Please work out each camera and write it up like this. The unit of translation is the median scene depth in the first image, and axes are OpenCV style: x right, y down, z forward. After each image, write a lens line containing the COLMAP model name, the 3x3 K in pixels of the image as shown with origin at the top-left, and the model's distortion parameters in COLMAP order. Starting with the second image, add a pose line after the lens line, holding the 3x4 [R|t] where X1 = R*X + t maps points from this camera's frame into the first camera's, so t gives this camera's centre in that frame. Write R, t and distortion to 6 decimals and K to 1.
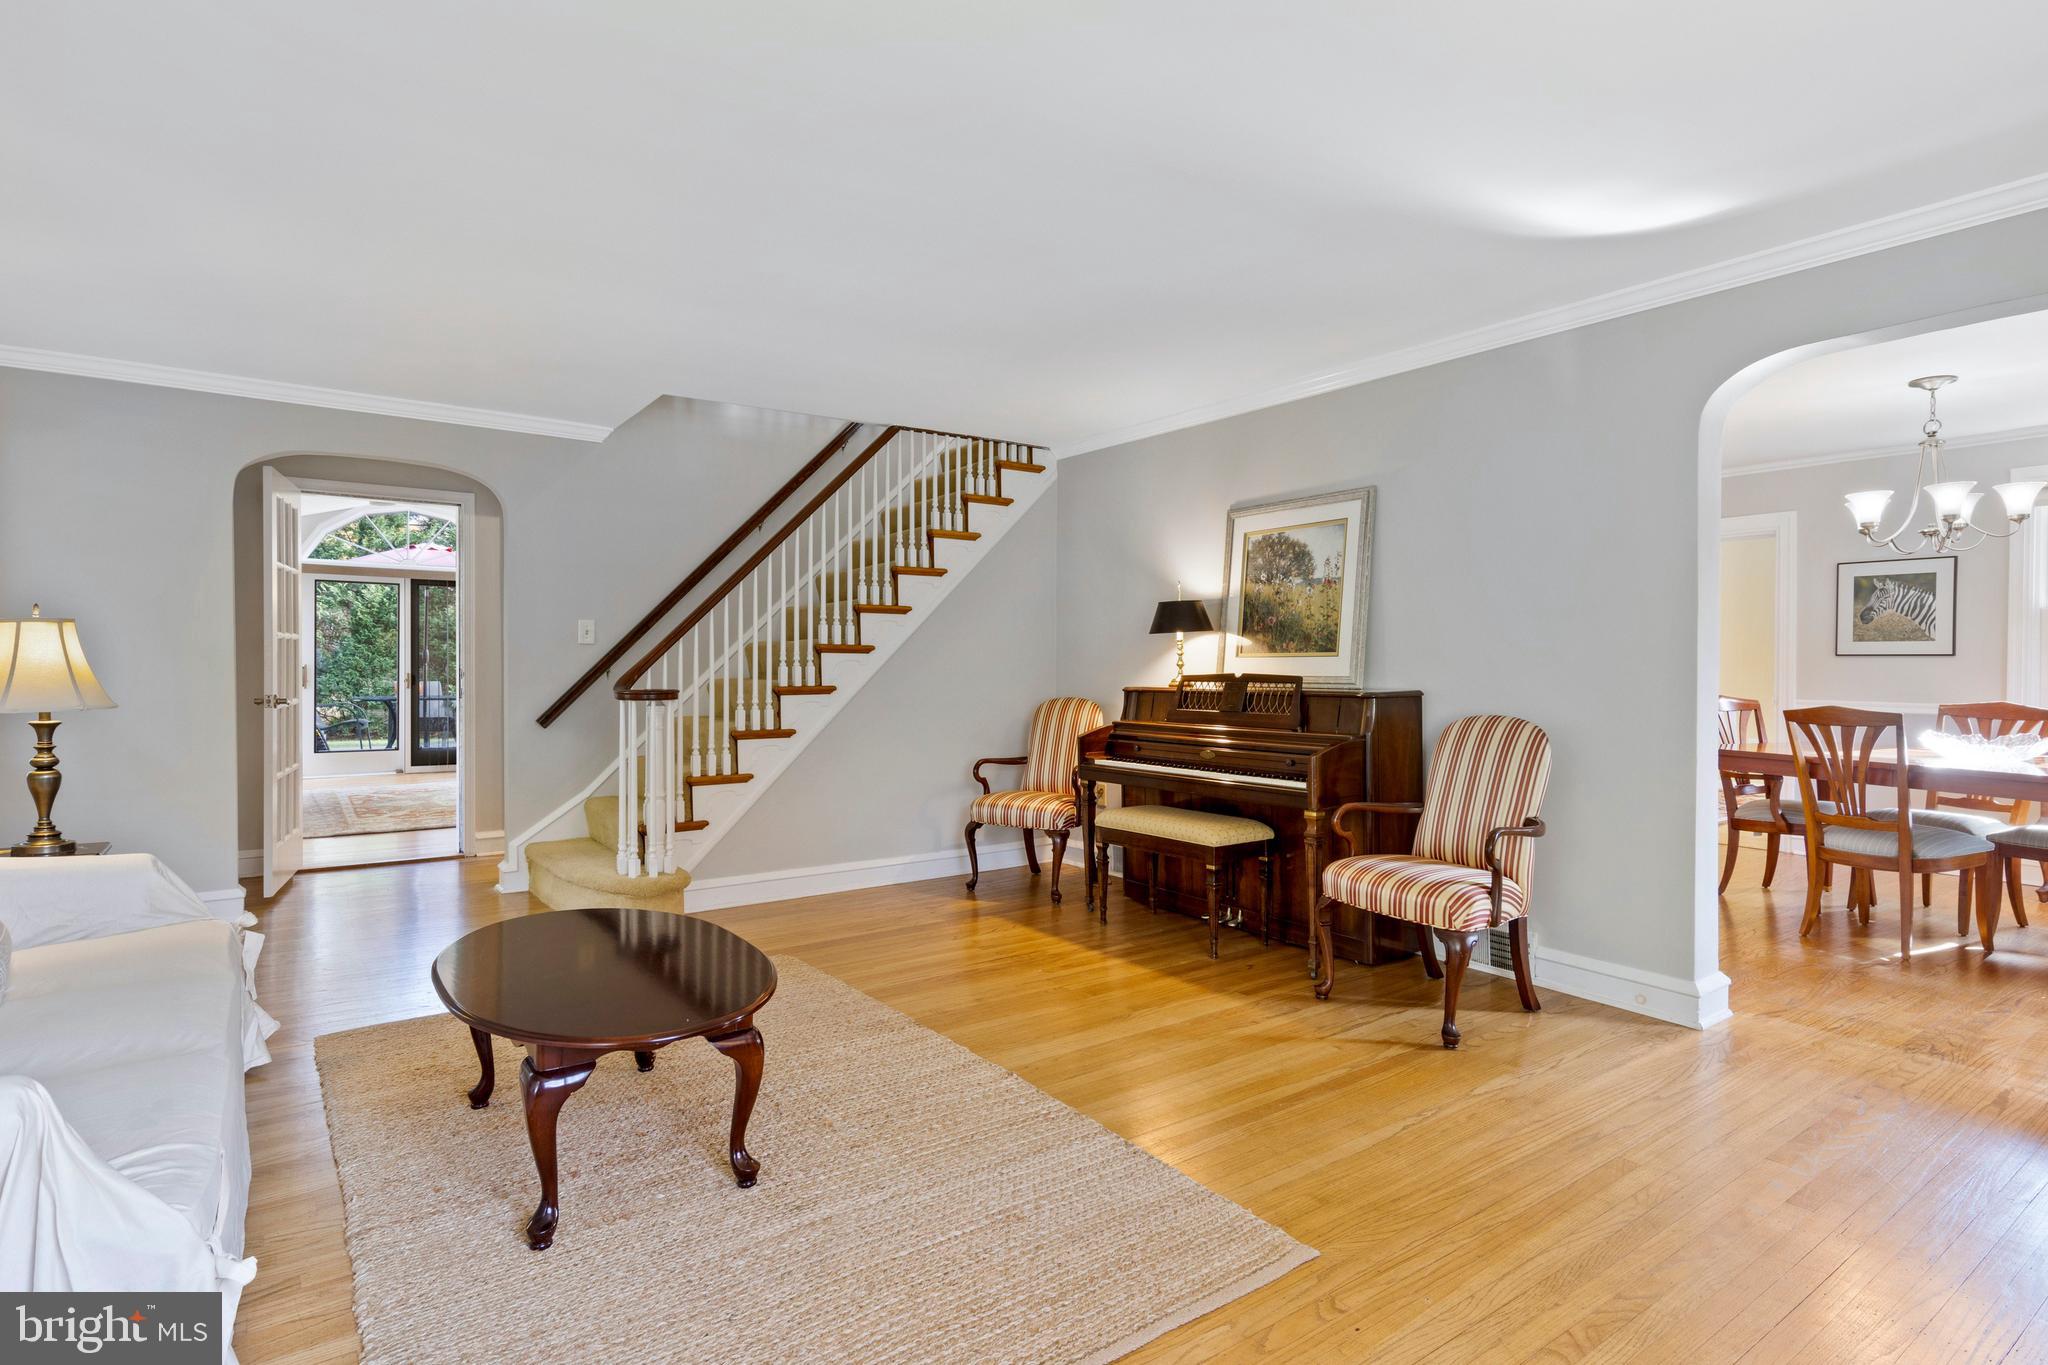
lens RADIAL K [[1046.4, 0, 1031.2], [0, 1046.4, 681.5], [0, 0, 1]] dist [0.010726, -0.004702]
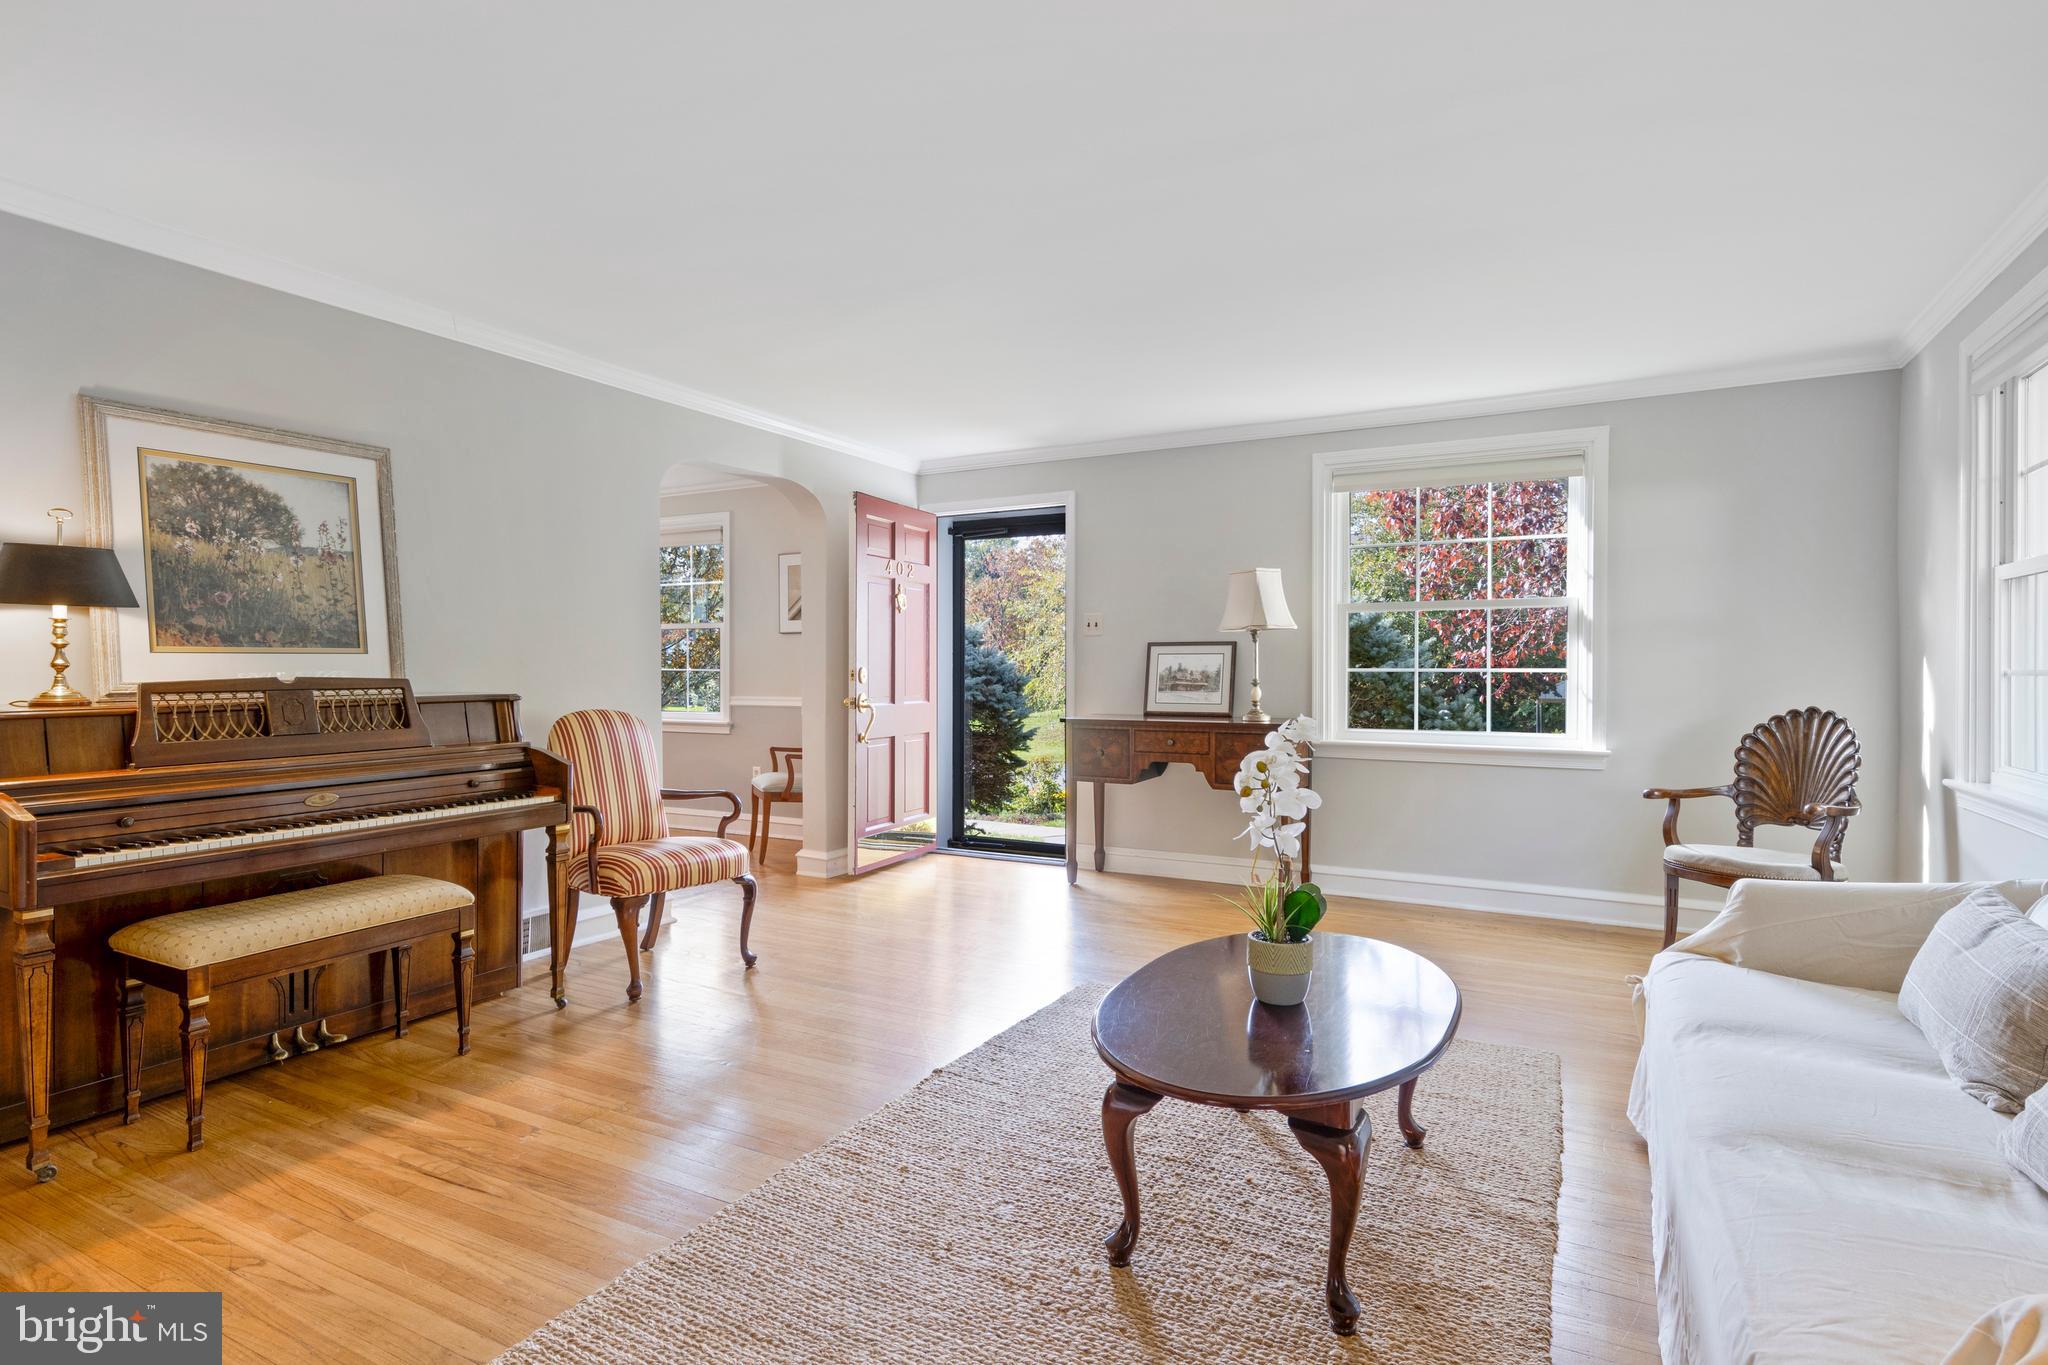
lens RADIAL K [[1046.4, 0, 1027.1], [0, 1046.4, 676.5], [0, 0, 1]] dist [0.010726, -0.004702]
pose [[-0.434954, -0.011354, 0.900381, -0.607321], [0.015401, 0.999680, 0.020046, -0.014403], [-0.900321, 0.022586, -0.434640, 0.856846]]
